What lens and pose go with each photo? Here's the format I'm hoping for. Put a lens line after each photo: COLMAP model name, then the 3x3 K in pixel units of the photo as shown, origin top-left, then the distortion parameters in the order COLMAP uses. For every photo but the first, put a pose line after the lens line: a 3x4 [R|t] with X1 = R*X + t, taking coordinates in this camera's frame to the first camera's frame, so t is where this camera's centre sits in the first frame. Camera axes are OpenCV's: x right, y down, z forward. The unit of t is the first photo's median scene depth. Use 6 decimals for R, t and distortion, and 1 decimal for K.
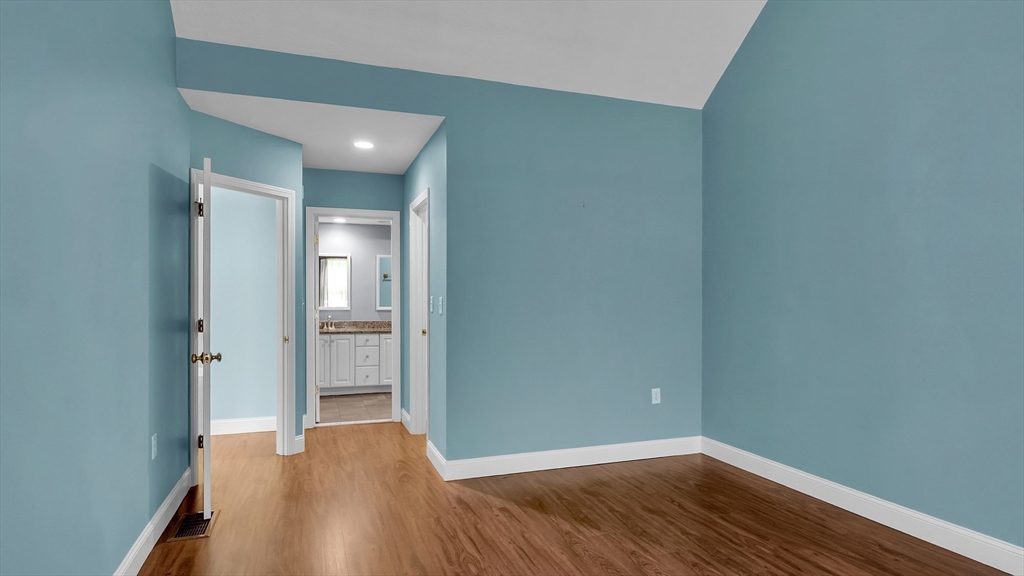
lens RADIAL K [[567.4, 0, 512.0], [0, 567.4, 288.0], [0, 0, 1]] dist [-0.014778, 0.000183]
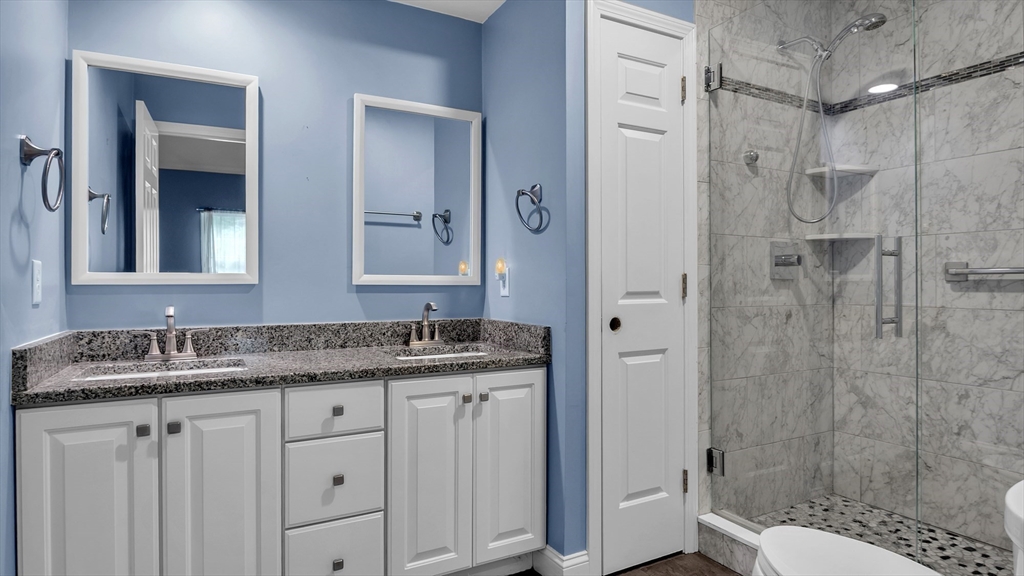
lens RADIAL K [[567.4, 0, 512.0], [0, 567.4, 288.0], [0, 0, 1]] dist [-0.014778, 0.000183]
pose [[0.988171, 0.000525, 0.153357, -0.220017], [-0.004422, 0.999676, 0.025077, 0.035303], [-0.153294, -0.025459, 0.987853, 0.759341]]
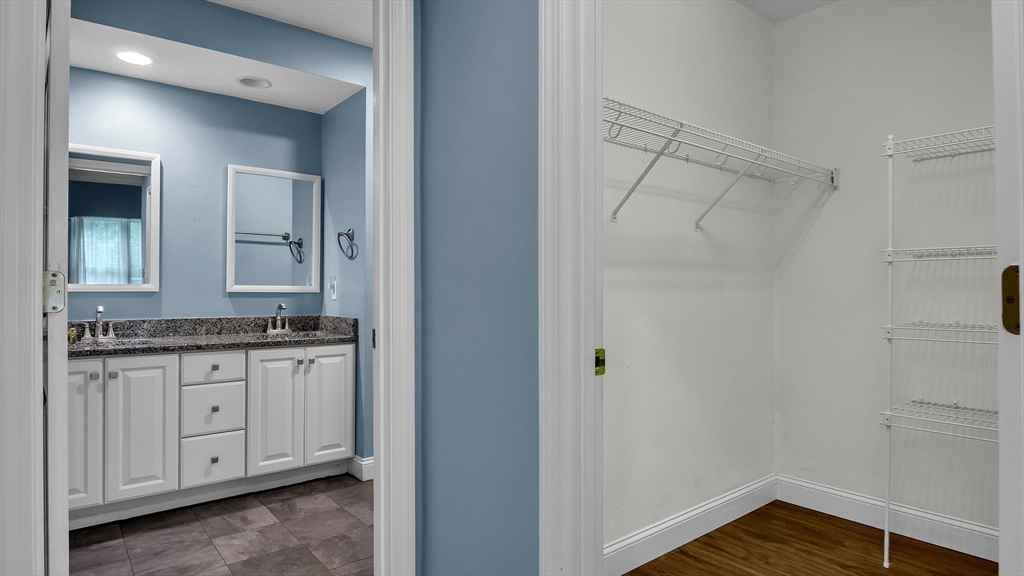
lens RADIAL K [[567.4, 0, 512.0], [0, 567.4, 288.0], [0, 0, 1]] dist [-0.014778, 0.000183]
pose [[0.943199, 0.004700, 0.332196, -0.191904], [-0.008521, 0.999913, 0.010045, 0.031734], [-0.332120, -0.012305, 0.943157, 0.565888]]
